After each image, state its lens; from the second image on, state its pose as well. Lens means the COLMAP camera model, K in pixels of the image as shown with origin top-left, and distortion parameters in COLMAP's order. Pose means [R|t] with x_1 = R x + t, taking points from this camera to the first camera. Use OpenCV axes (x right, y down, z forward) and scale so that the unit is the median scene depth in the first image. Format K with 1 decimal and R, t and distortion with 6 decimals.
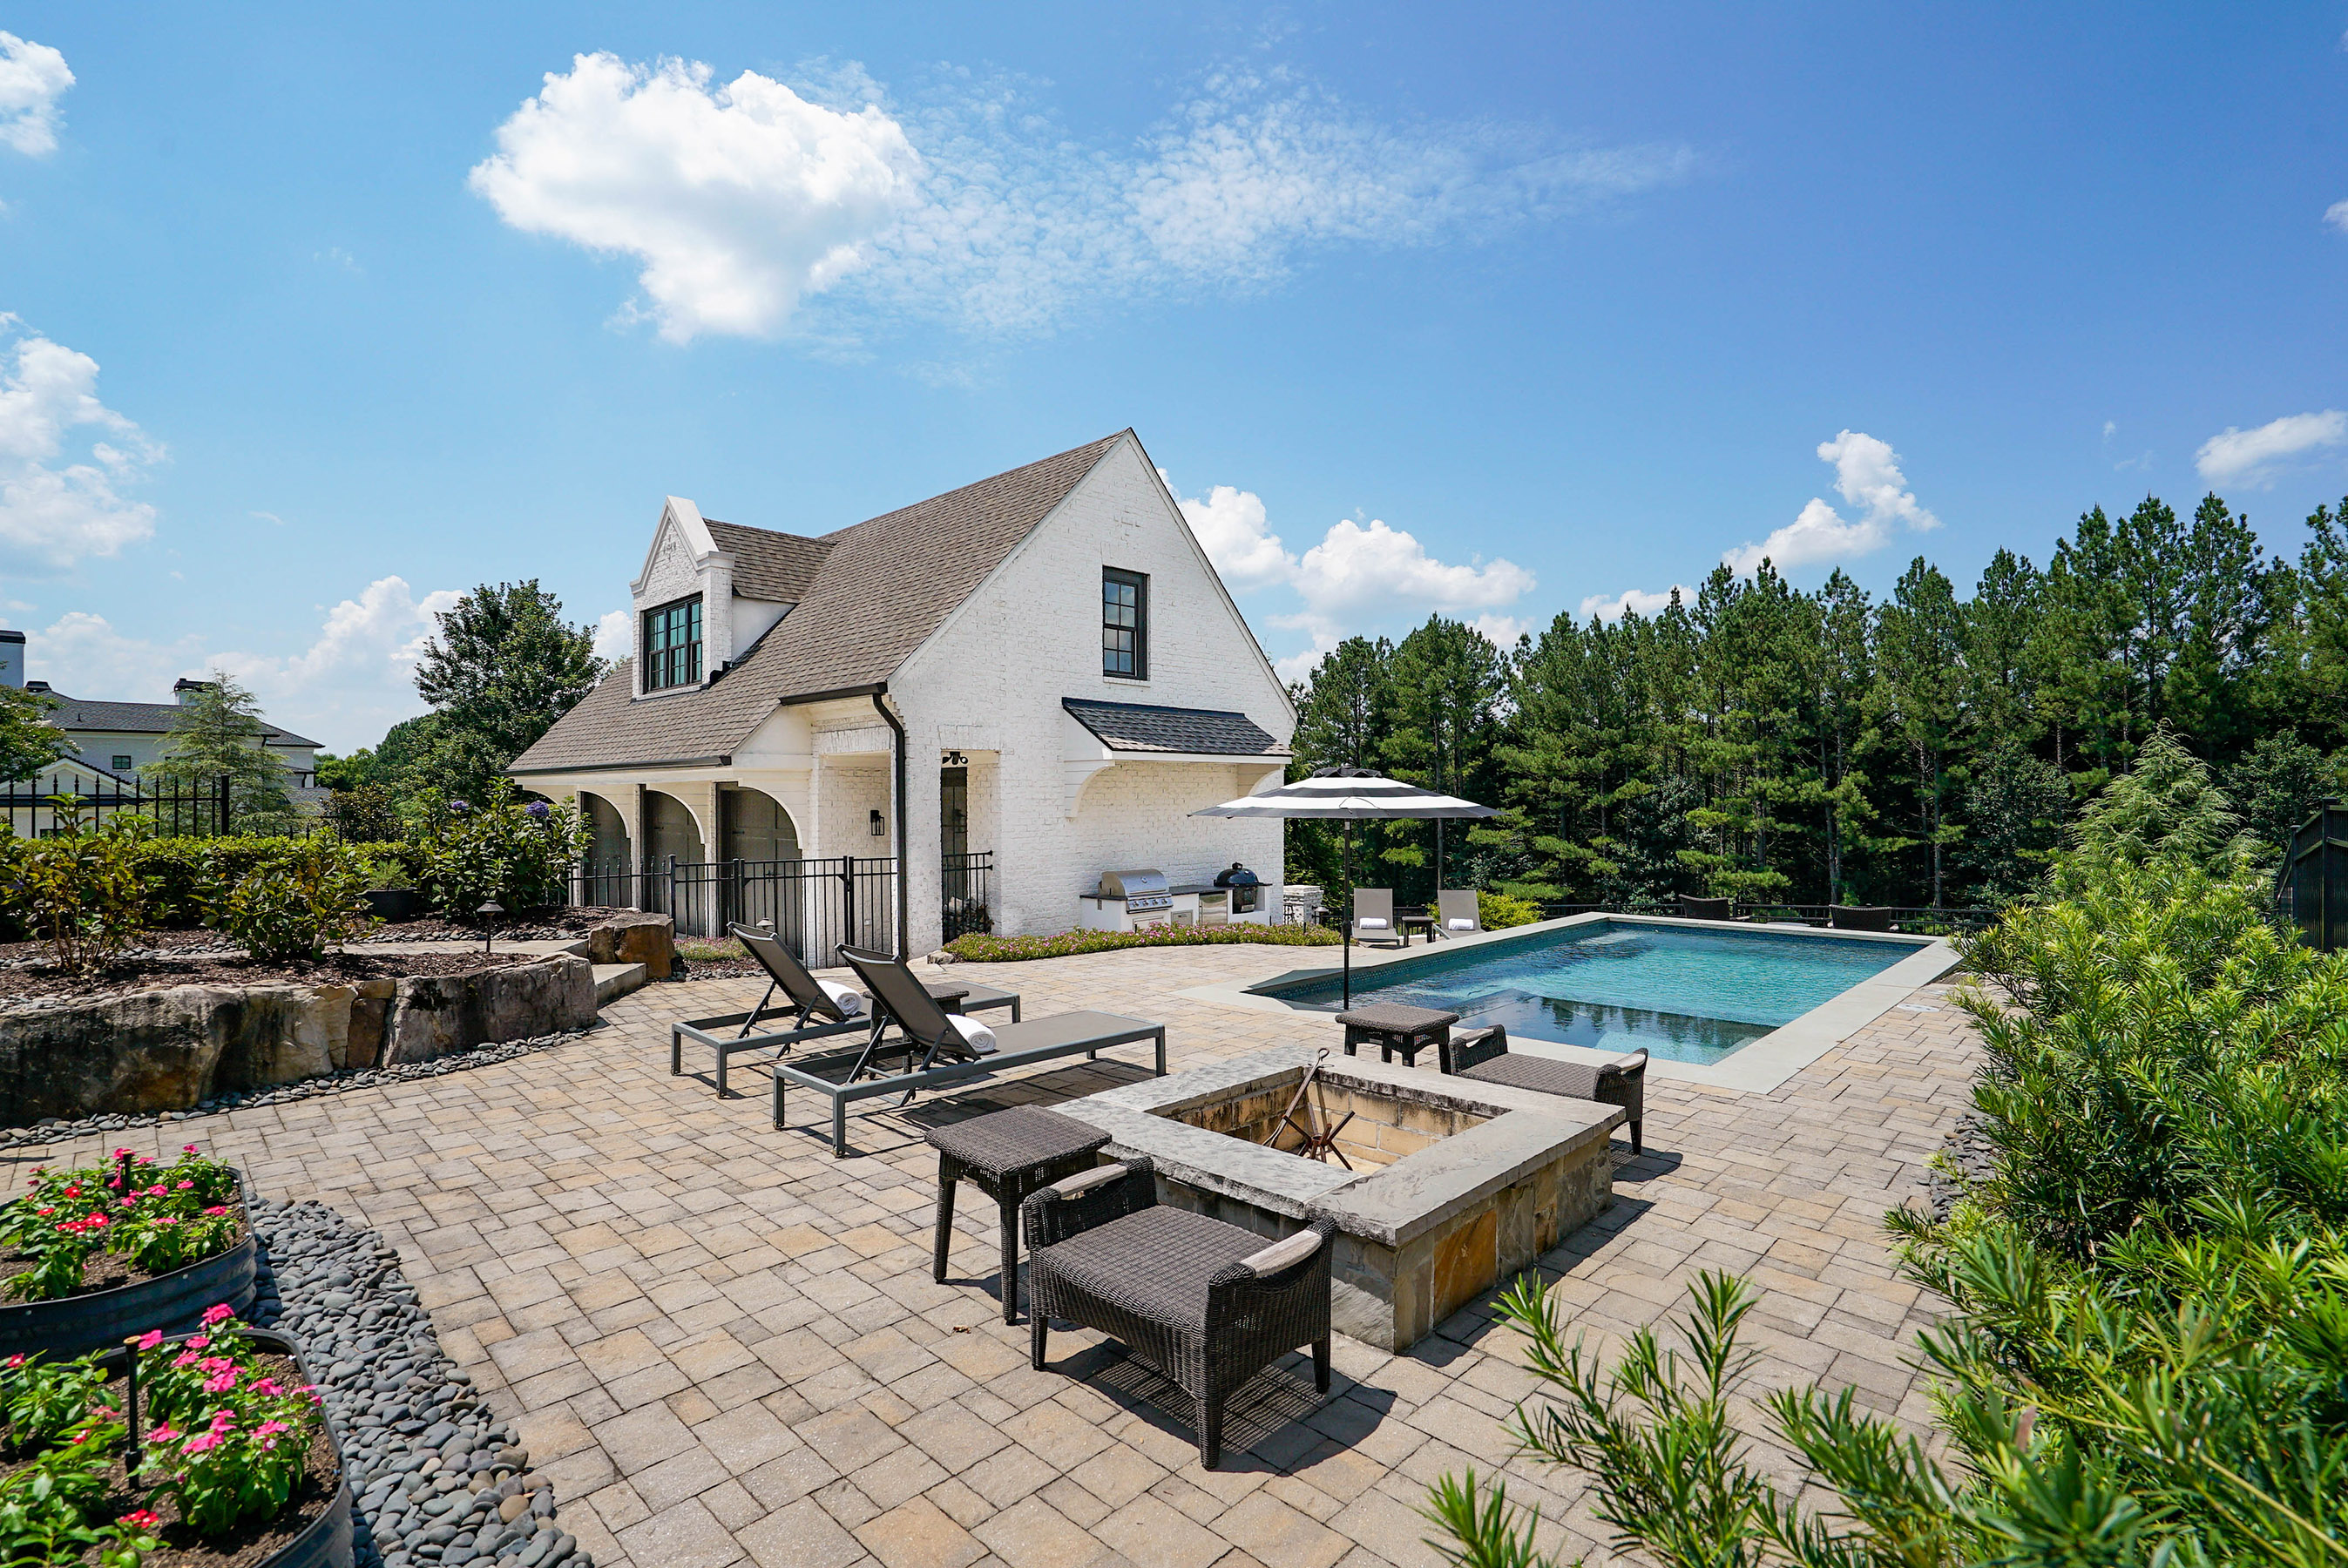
lens RADIAL K [[1081.5, 0, 1177.0], [0, 1081.5, 782.6], [0, 0, 1]] dist [-0.001092, -0.000948]
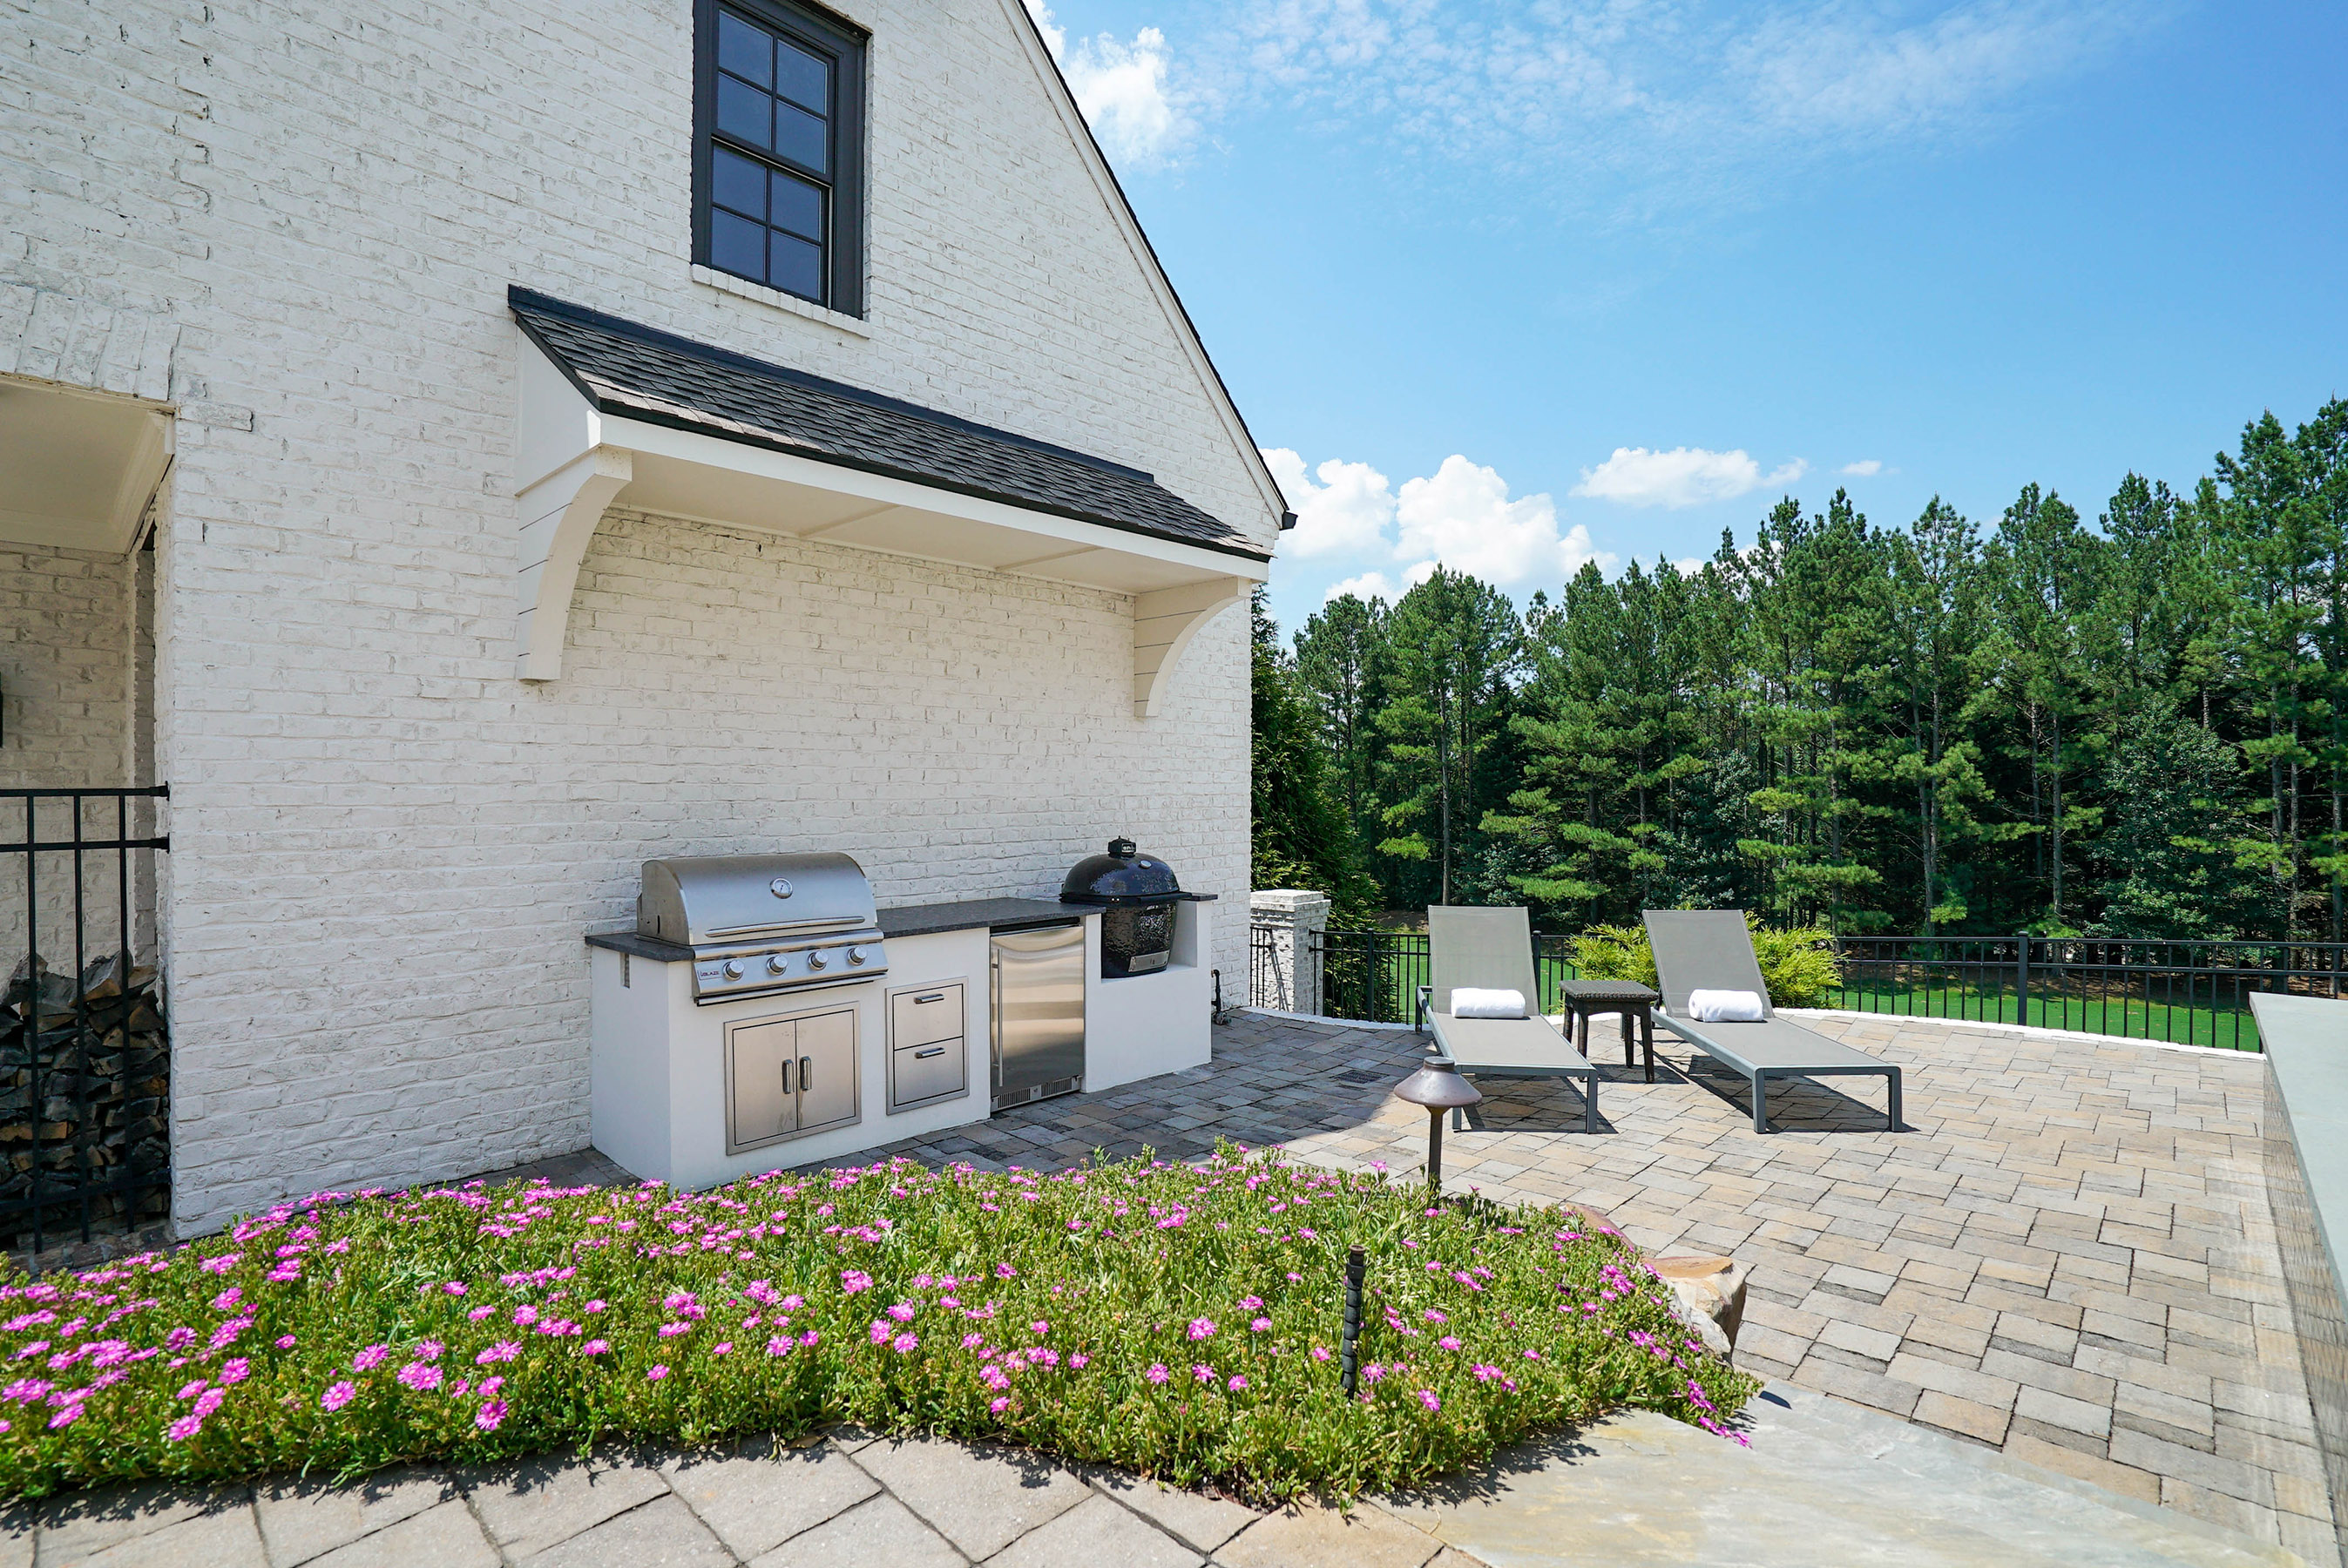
lens RADIAL K [[1081.5, 0, 1171.0], [0, 1081.5, 793.7], [0, 0, 1]] dist [-0.001092, -0.000948]
pose [[0.999925, -0.001070, 0.012164, 0.018905], [0.000893, 0.999894, 0.014515, 0.014808], [-0.012178, -0.014503, 0.999821, 0.174574]]
